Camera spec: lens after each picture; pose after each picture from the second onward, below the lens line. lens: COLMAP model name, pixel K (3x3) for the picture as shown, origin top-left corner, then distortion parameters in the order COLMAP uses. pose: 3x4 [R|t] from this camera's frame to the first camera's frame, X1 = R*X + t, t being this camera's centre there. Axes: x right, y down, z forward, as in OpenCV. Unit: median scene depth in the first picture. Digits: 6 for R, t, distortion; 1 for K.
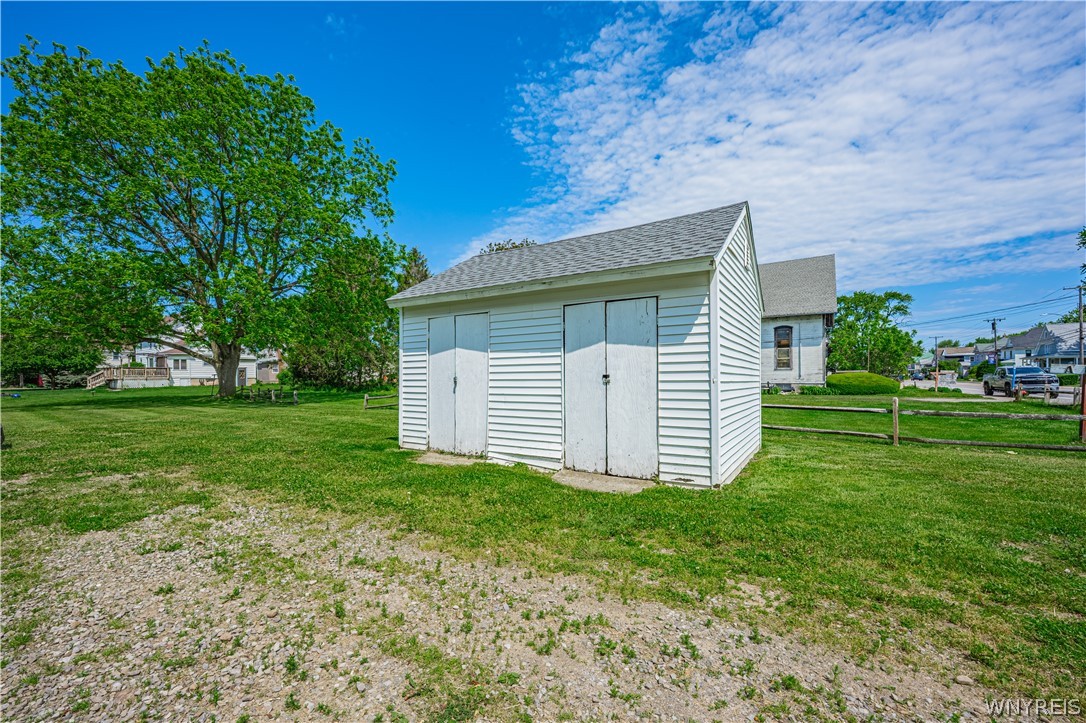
lens RADIAL K [[448.1, 0, 541.1], [0, 448.1, 375.4], [0, 0, 1]] dist [-0.001470, -0.000278]
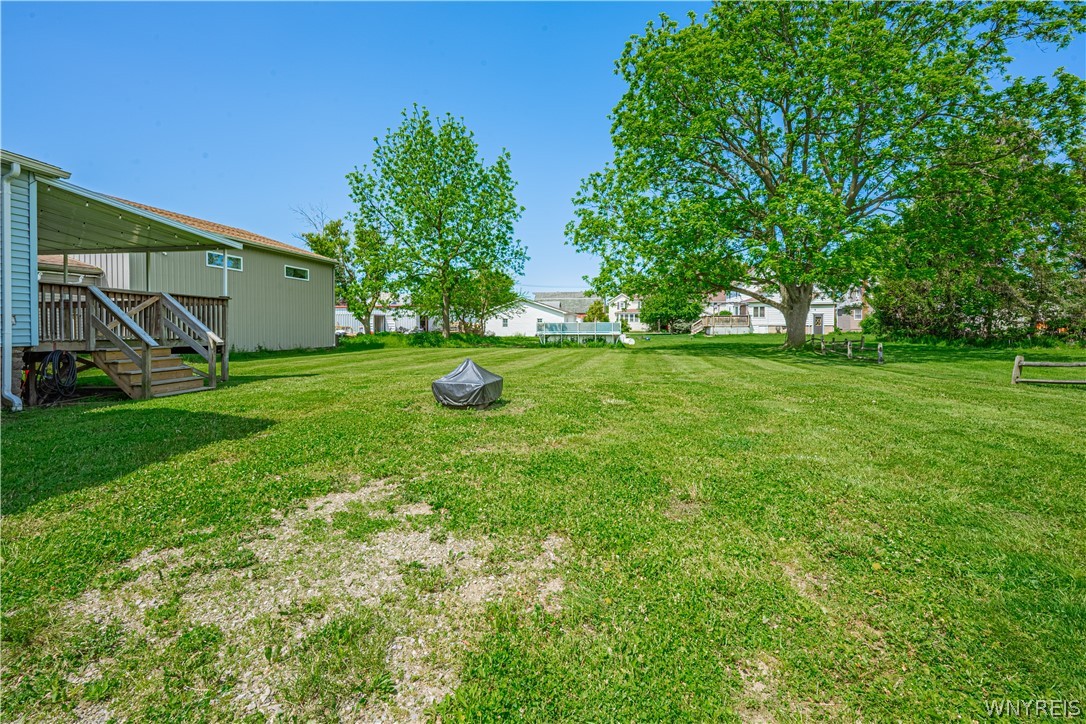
lens RADIAL K [[472.8, 0, 539.4], [0, 472.8, 336.7], [0, 0, 1]] dist [0.000883, -0.000198]
pose [[0.423581, 0.024178, -0.905535, -0.056676], [0.002423, 0.999610, 0.027824, 0.000556], [0.905855, -0.013980, 0.423358, 0.110876]]
